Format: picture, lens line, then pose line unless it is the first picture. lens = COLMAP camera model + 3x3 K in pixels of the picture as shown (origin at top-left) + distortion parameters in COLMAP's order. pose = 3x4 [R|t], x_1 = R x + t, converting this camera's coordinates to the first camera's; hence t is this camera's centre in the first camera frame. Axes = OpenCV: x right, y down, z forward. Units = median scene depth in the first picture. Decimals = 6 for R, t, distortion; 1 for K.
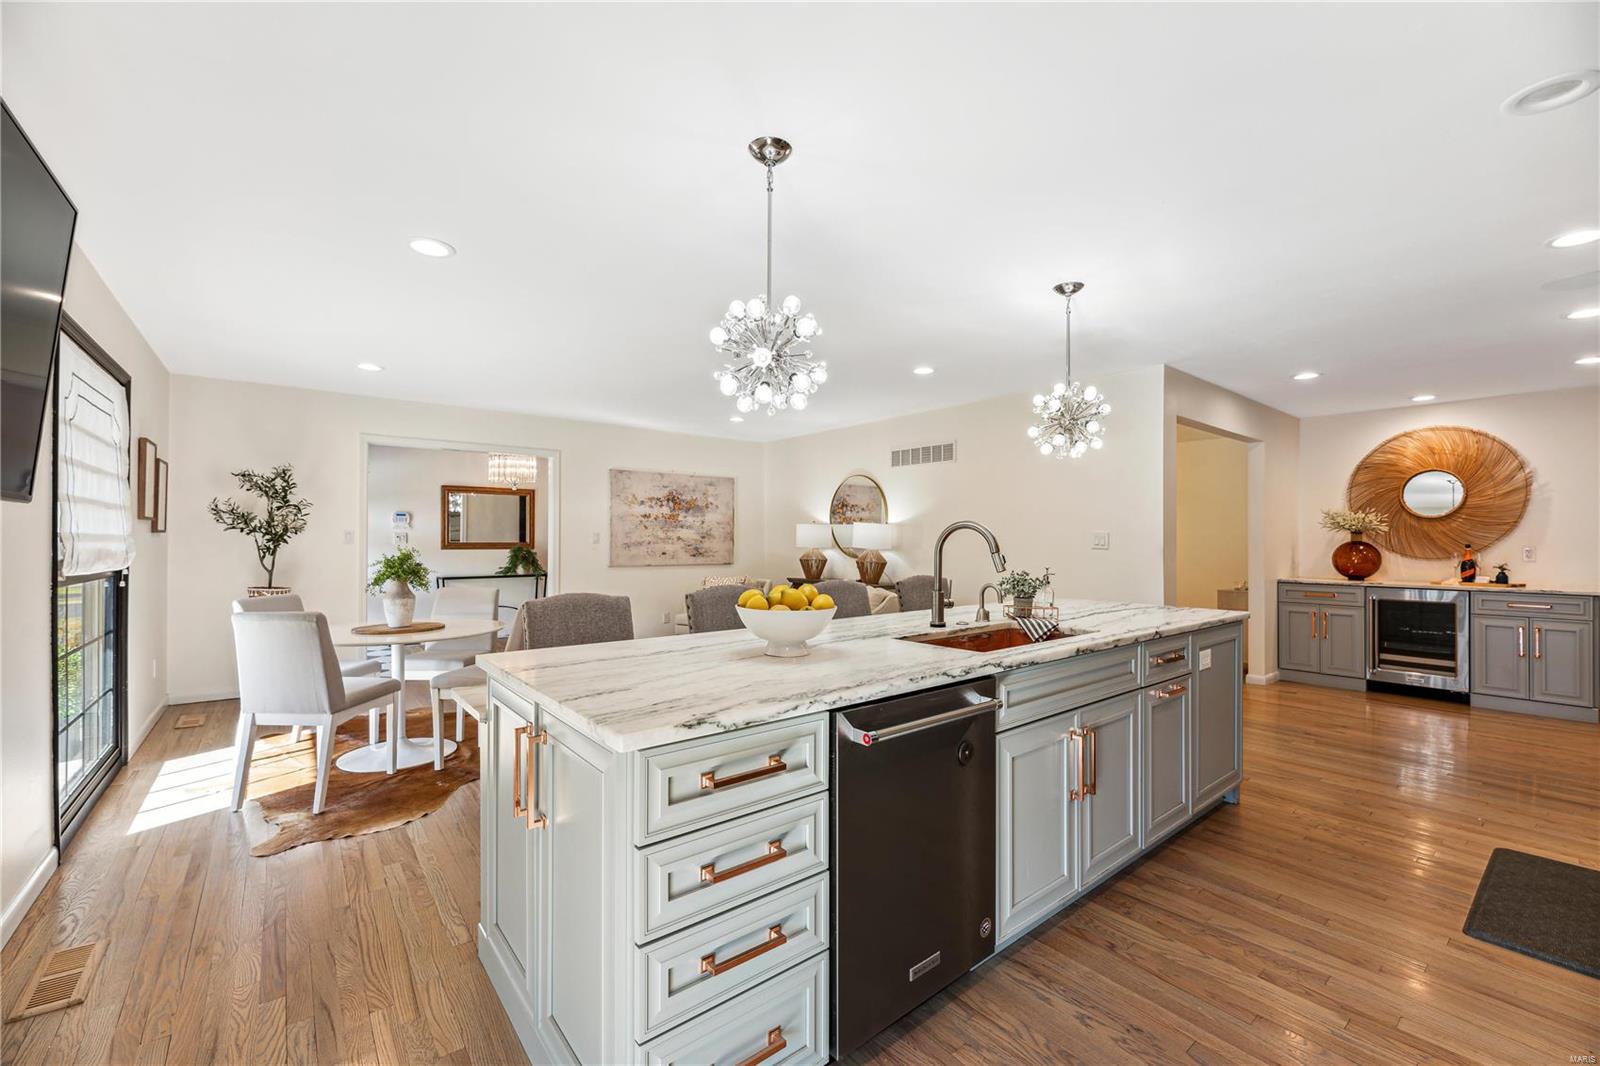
lens RADIAL K [[648.9, 0, 807.5], [0, 648.9, 542.3], [0, 0, 1]] dist [0.002158, 0.000023]
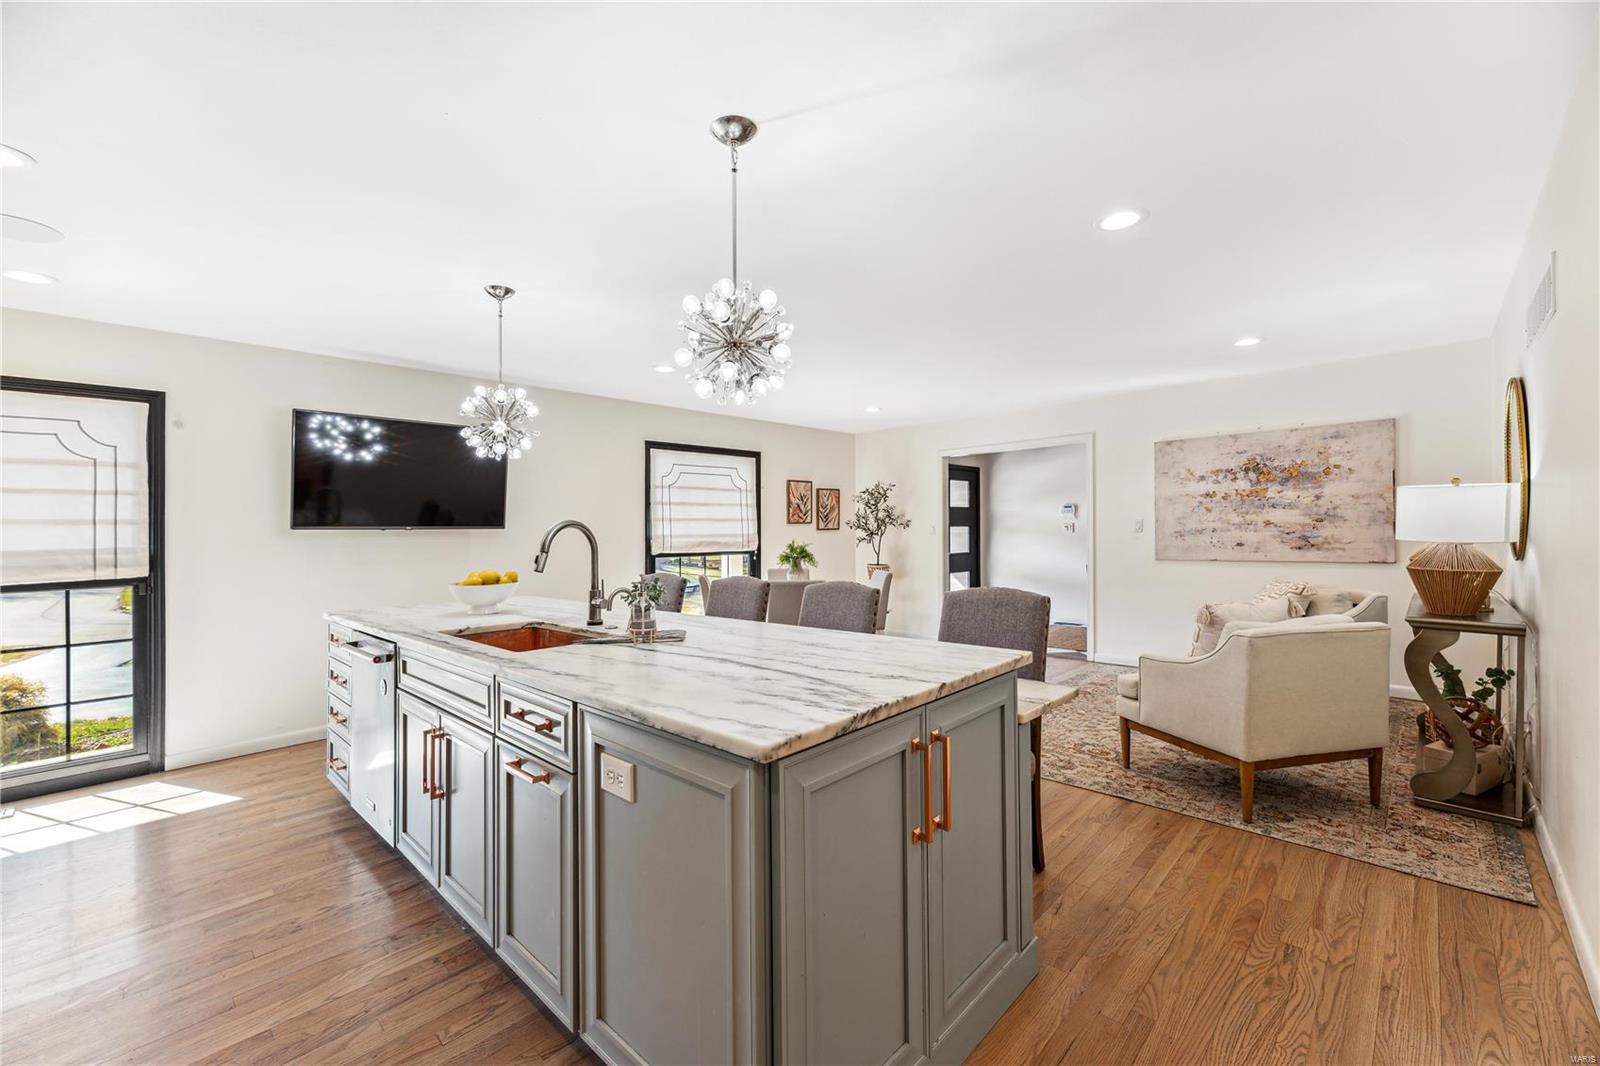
lens RADIAL K [[648.9, 0, 807.5], [0, 648.9, 542.3], [0, 0, 1]] dist [0.002158, 0.000023]
pose [[0.129091, 0.008395, -0.991597, 0.437053], [0.014163, 0.999847, 0.010309, 0.000286], [0.991532, -0.015375, 0.128952, 0.426313]]
